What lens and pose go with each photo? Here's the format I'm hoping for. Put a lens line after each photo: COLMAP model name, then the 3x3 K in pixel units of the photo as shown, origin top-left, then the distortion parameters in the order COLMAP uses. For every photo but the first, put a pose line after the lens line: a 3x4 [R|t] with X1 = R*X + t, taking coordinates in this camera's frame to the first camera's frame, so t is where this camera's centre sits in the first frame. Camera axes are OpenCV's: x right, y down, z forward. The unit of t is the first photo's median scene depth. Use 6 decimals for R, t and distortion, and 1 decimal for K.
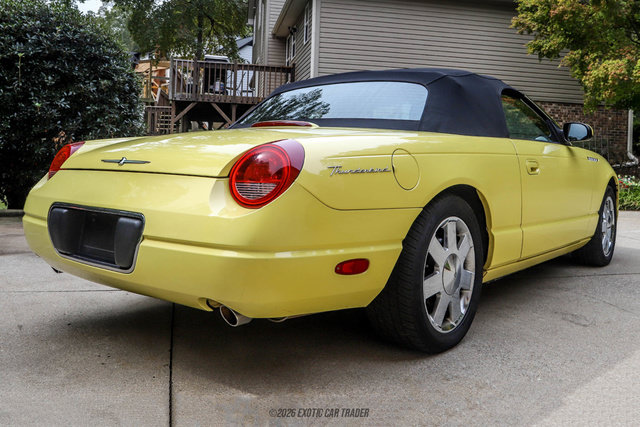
lens RADIAL K [[560.1, 0, 324.0], [0, 560.1, 163.4], [0, 0, 1]] dist [-0.116784, 0.061212]
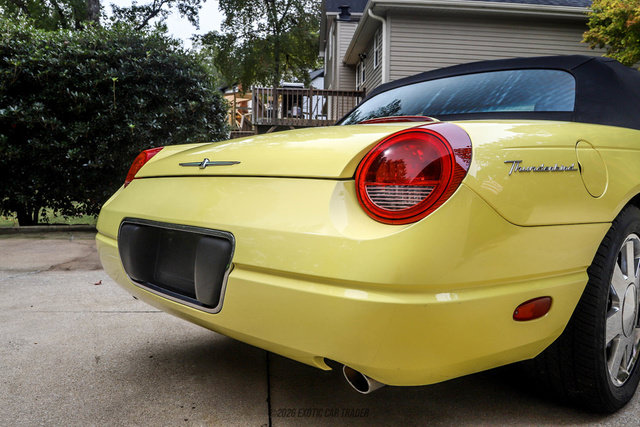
lens RADIAL K [[491.5, 0, 320.0], [0, 491.5, 213.5], [0, 0, 1]] dist [-0.110344, 0.042448]
pose [[0.990815, -0.004564, -0.135151, -0.033105], [0.013241, 0.997902, 0.063375, 0.007174], [0.134578, -0.064582, 0.988796, 0.100658]]
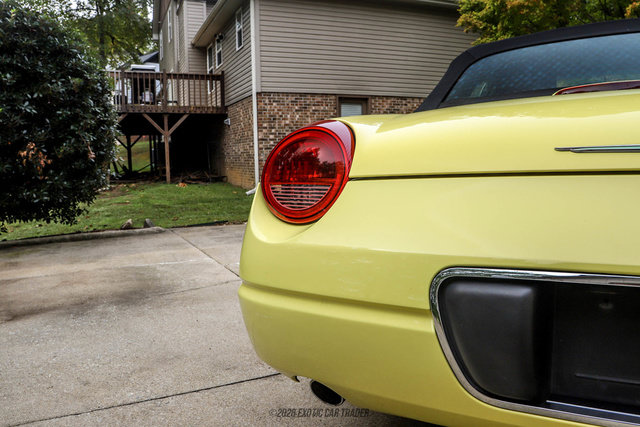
lens RADIAL K [[491.5, 0, 320.0], [0, 491.5, 213.5], [0, 0, 1]] dist [-0.110344, 0.042448]
pose [[0.977444, -0.075674, 0.197169, -0.199112], [0.056579, 0.993302, 0.100750, -0.001128], [-0.203473, -0.087322, 0.975179, 0.214713]]
